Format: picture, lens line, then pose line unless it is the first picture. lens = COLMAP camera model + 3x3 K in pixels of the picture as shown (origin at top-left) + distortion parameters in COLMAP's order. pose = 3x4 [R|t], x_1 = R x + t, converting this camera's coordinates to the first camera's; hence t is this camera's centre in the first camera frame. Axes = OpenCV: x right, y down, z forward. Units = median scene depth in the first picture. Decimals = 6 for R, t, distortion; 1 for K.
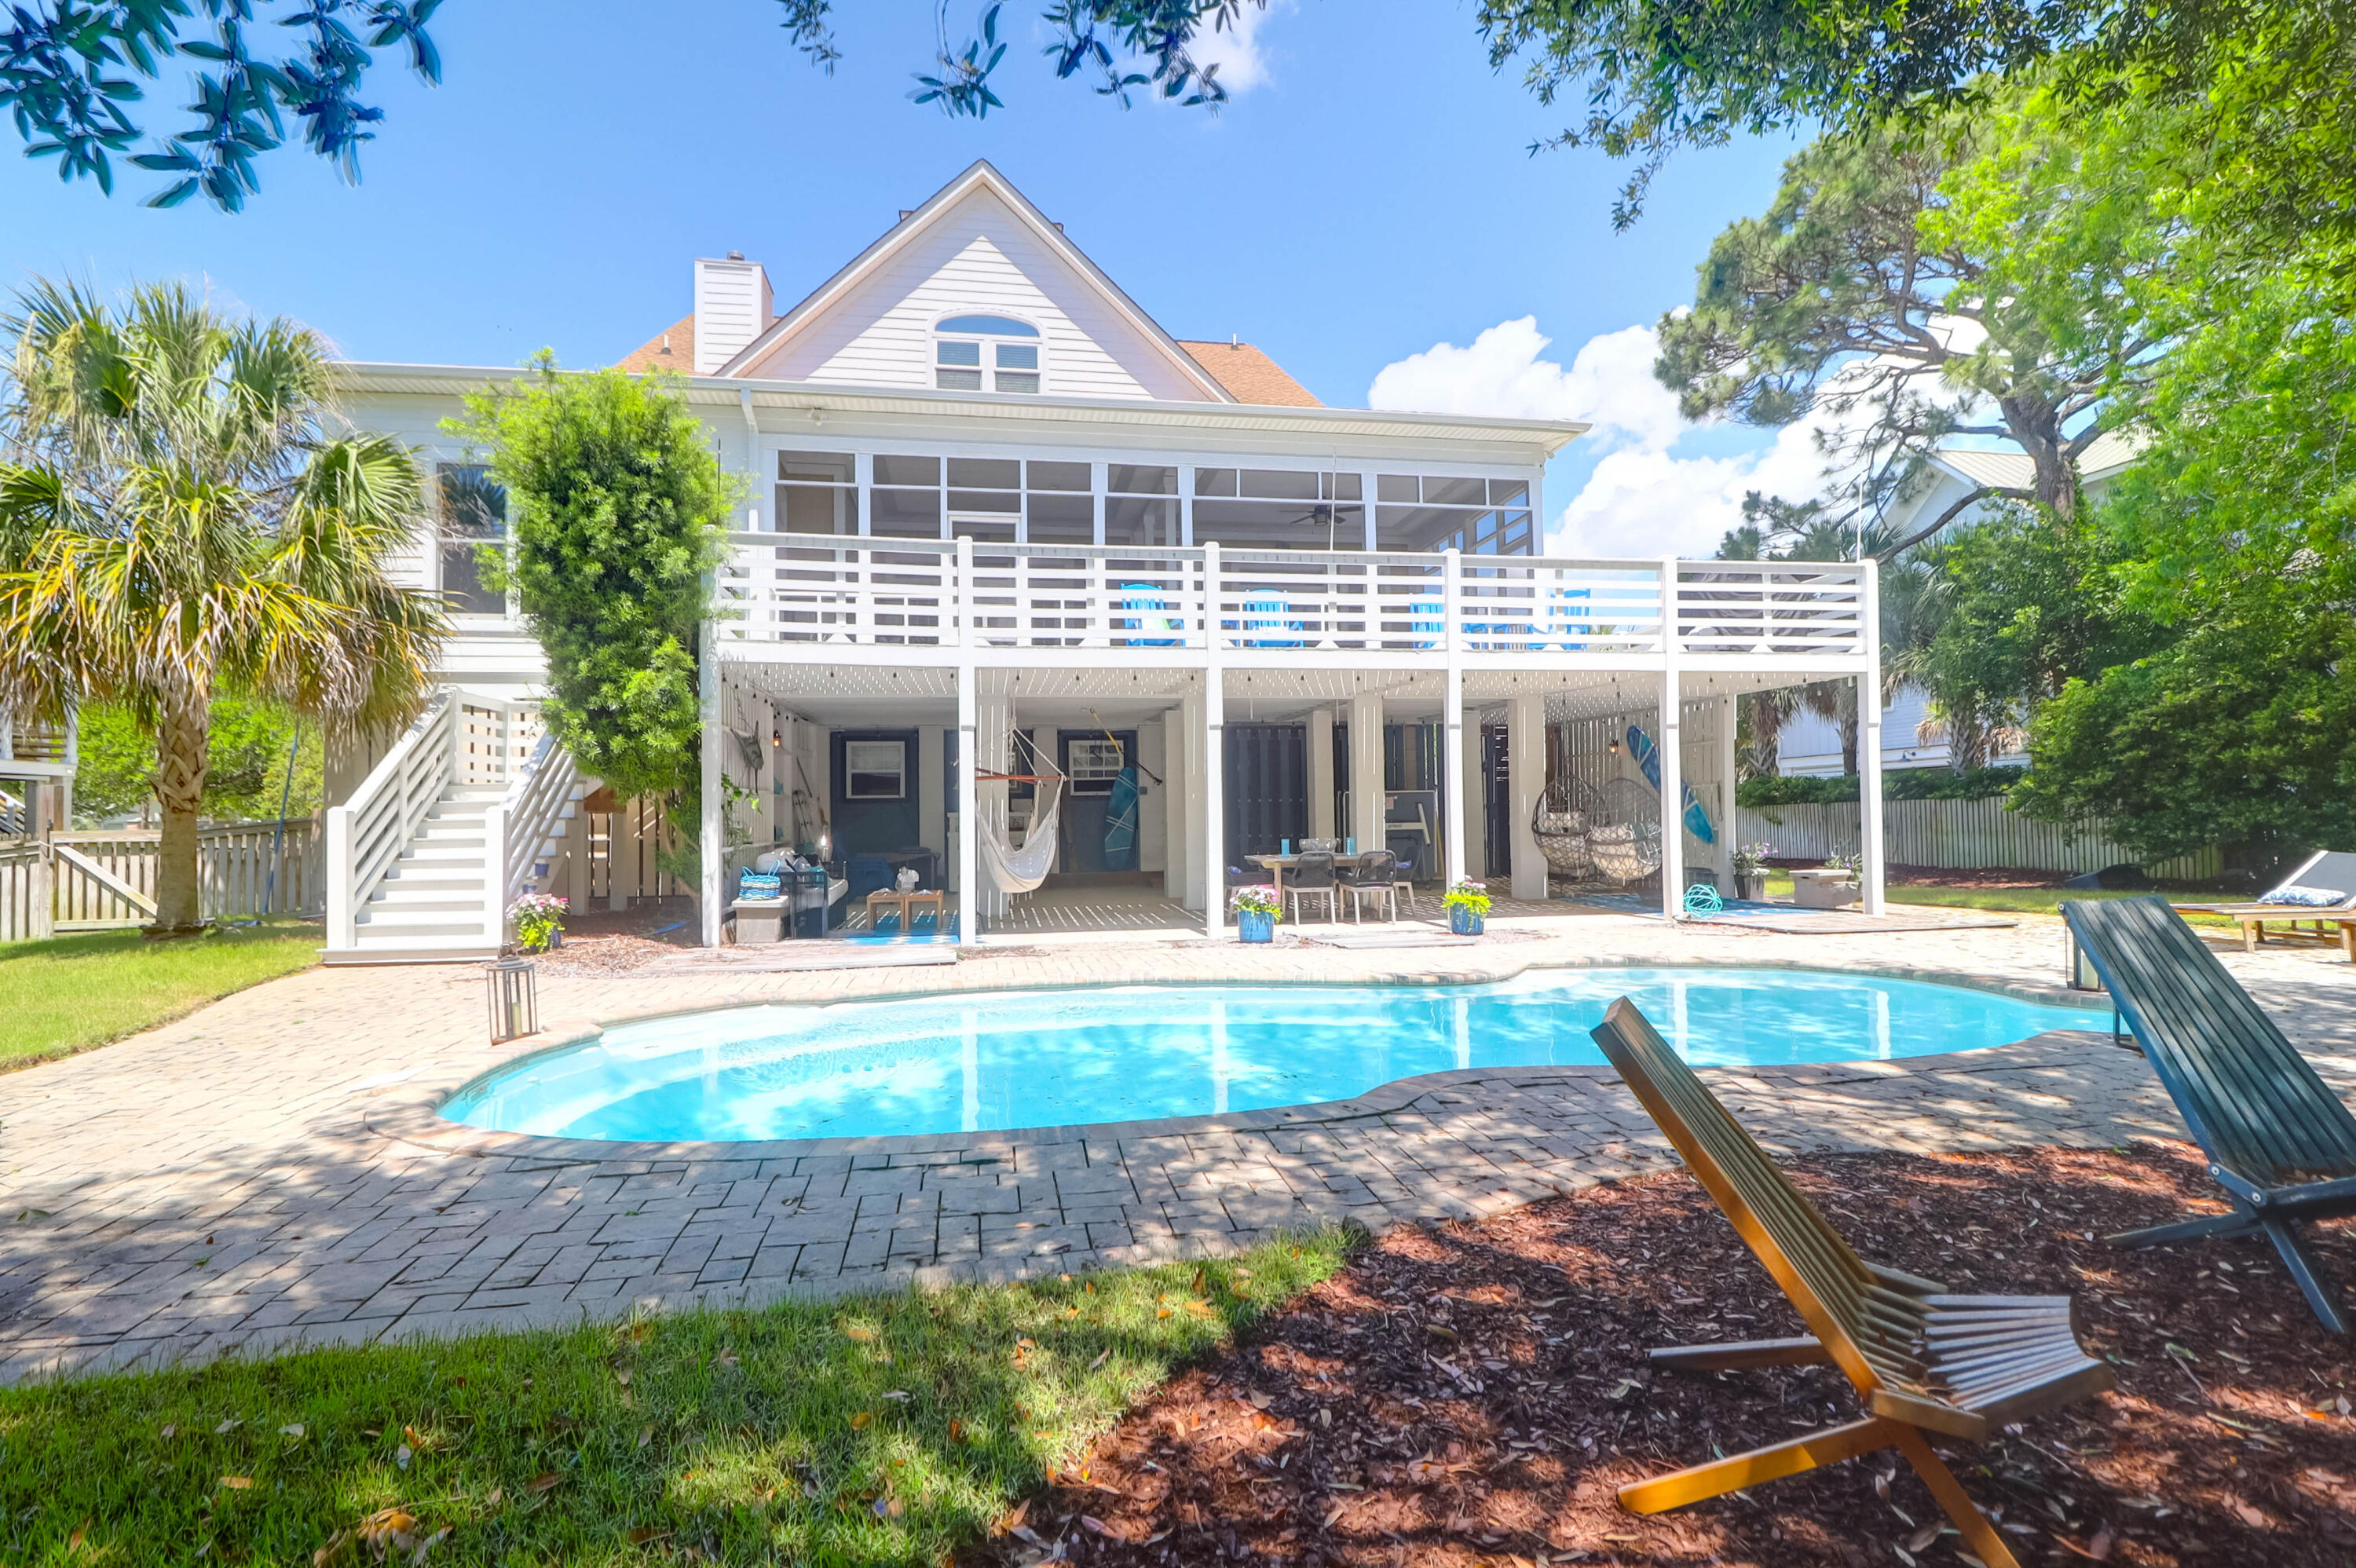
lens RADIAL K [[1087.7, 0, 1172.5], [0, 1087.7, 787.8], [0, 0, 1]] dist [0.001752, -0.013509]
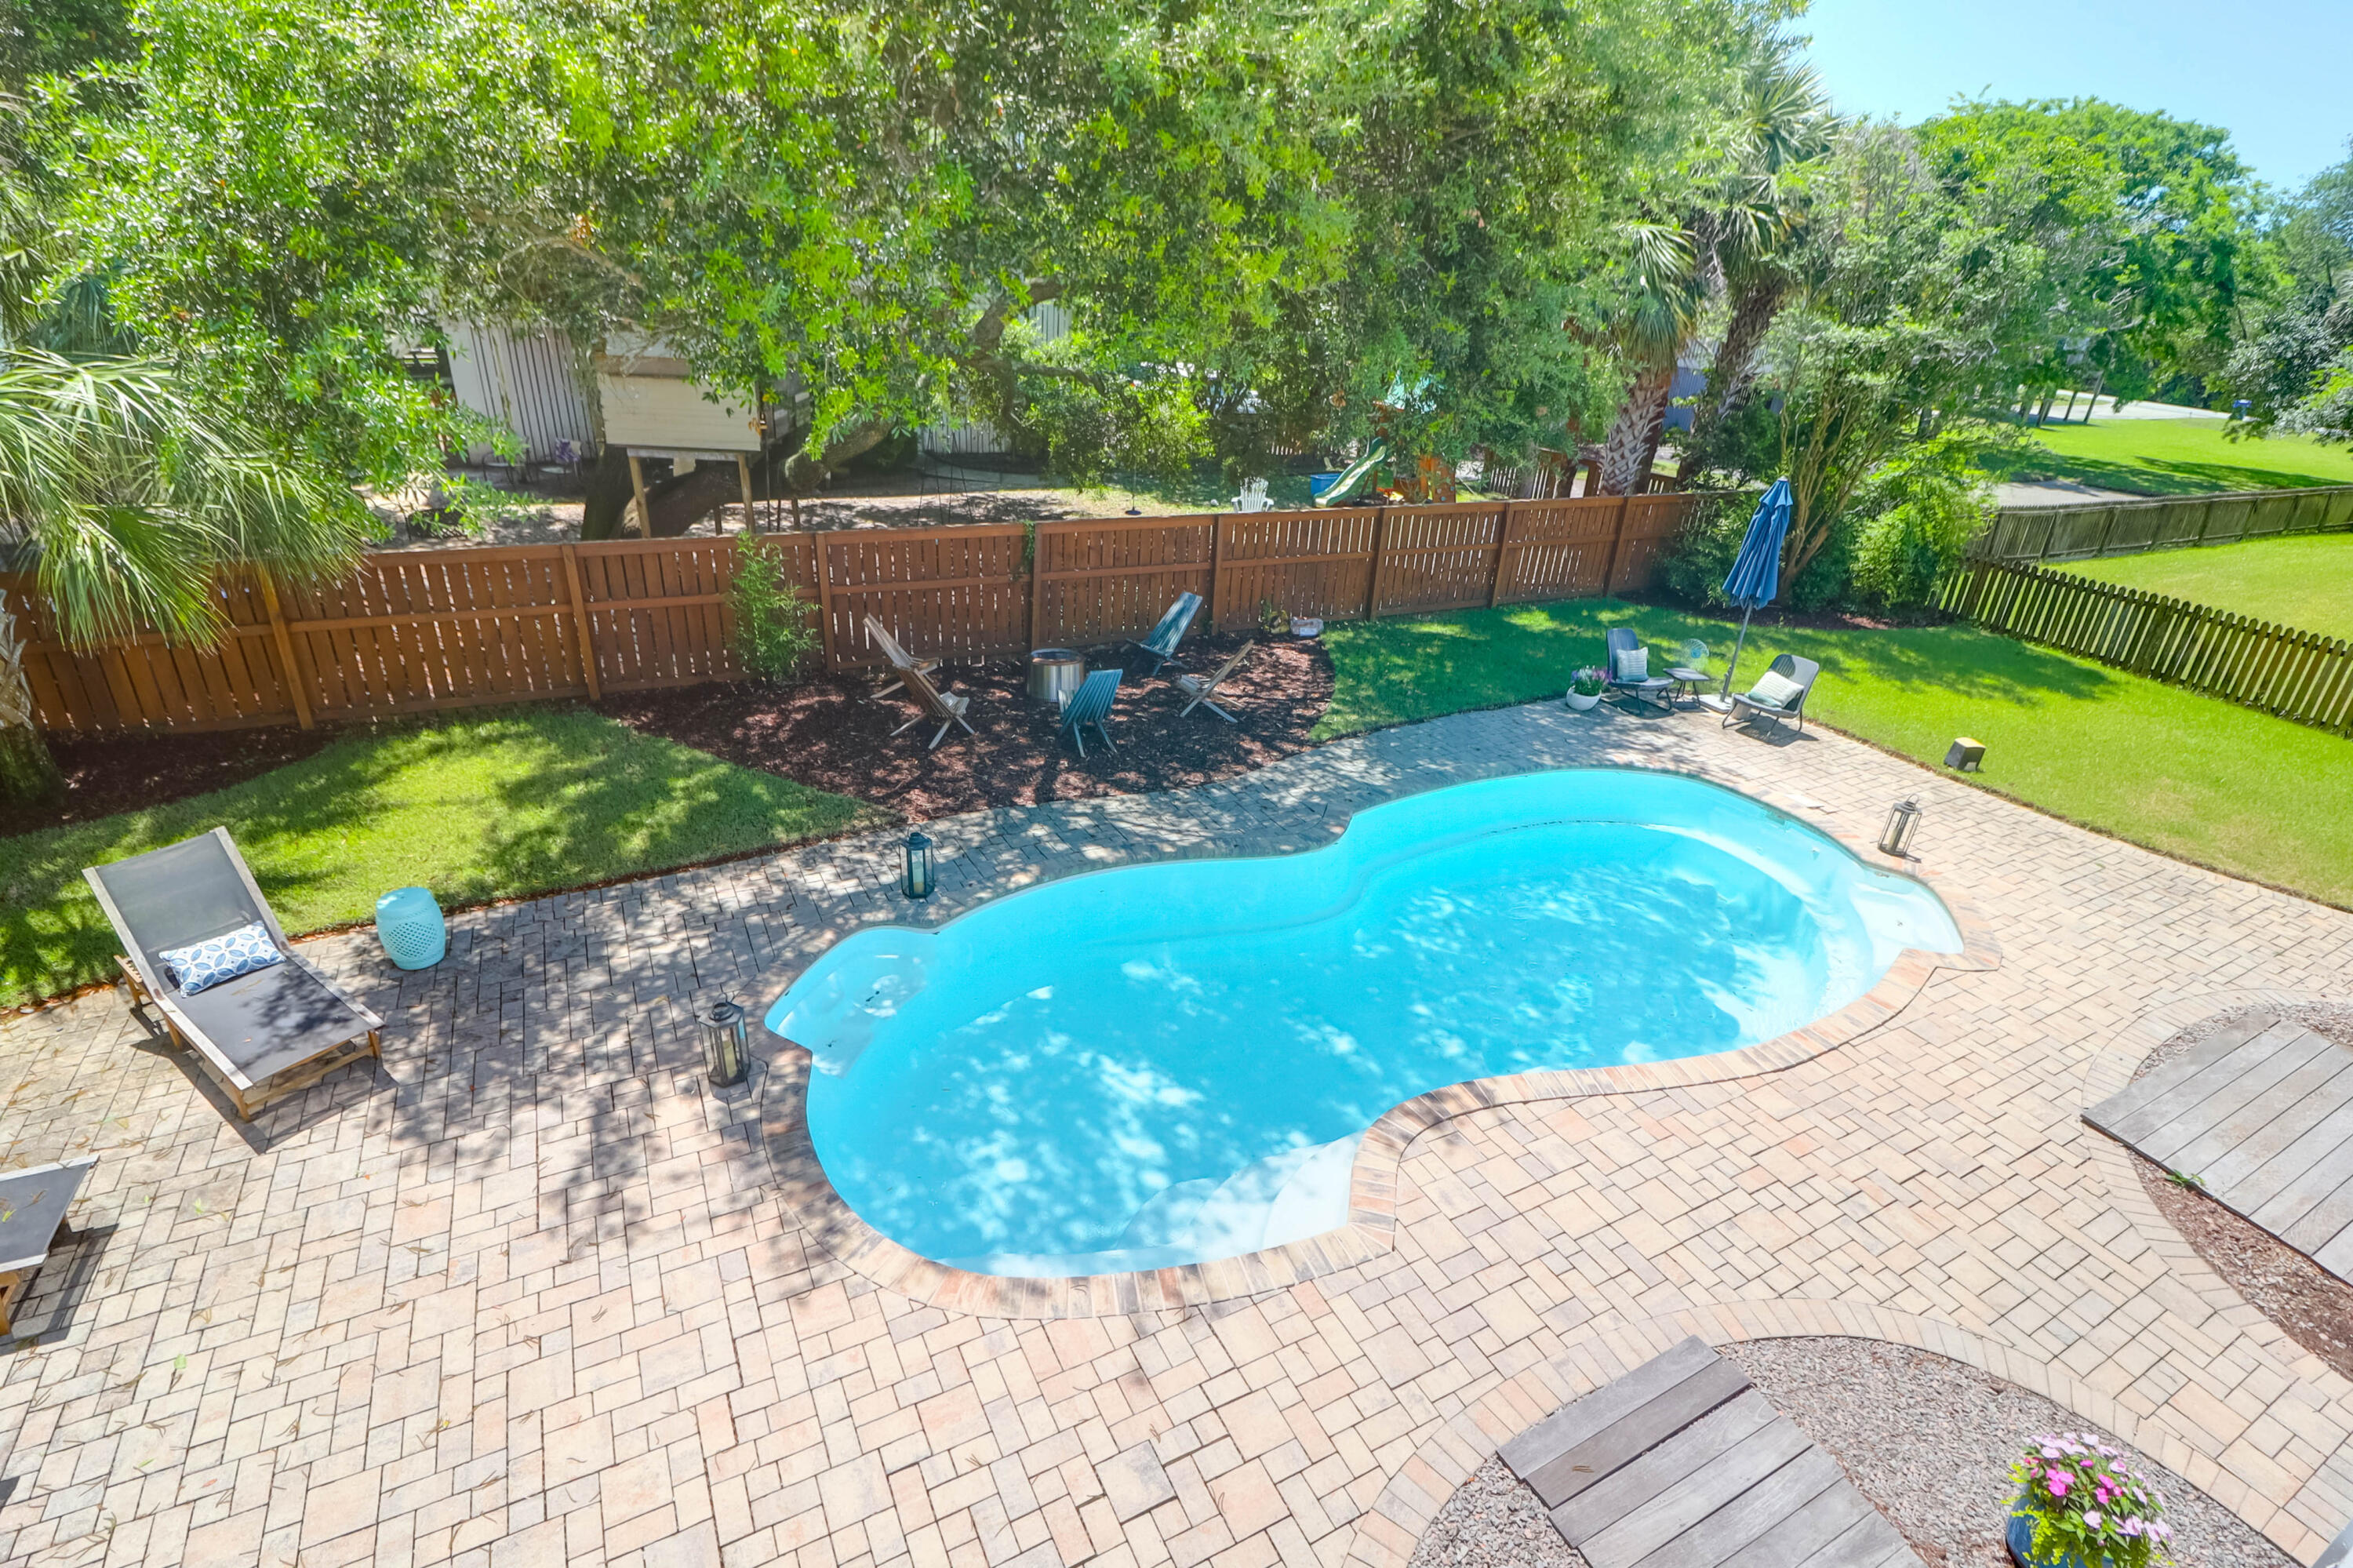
lens RADIAL K [[1111.8, 0, 1157.1], [0, 1111.8, 774.6], [0, 0, 1]] dist [-0.002061, -0.015749]
pose [[-0.950027, 0.095148, -0.297314, 0.449922], [-0.032083, 0.917614, 0.396176, -0.241652], [0.310515, 0.385917, -0.868705, 1.061371]]
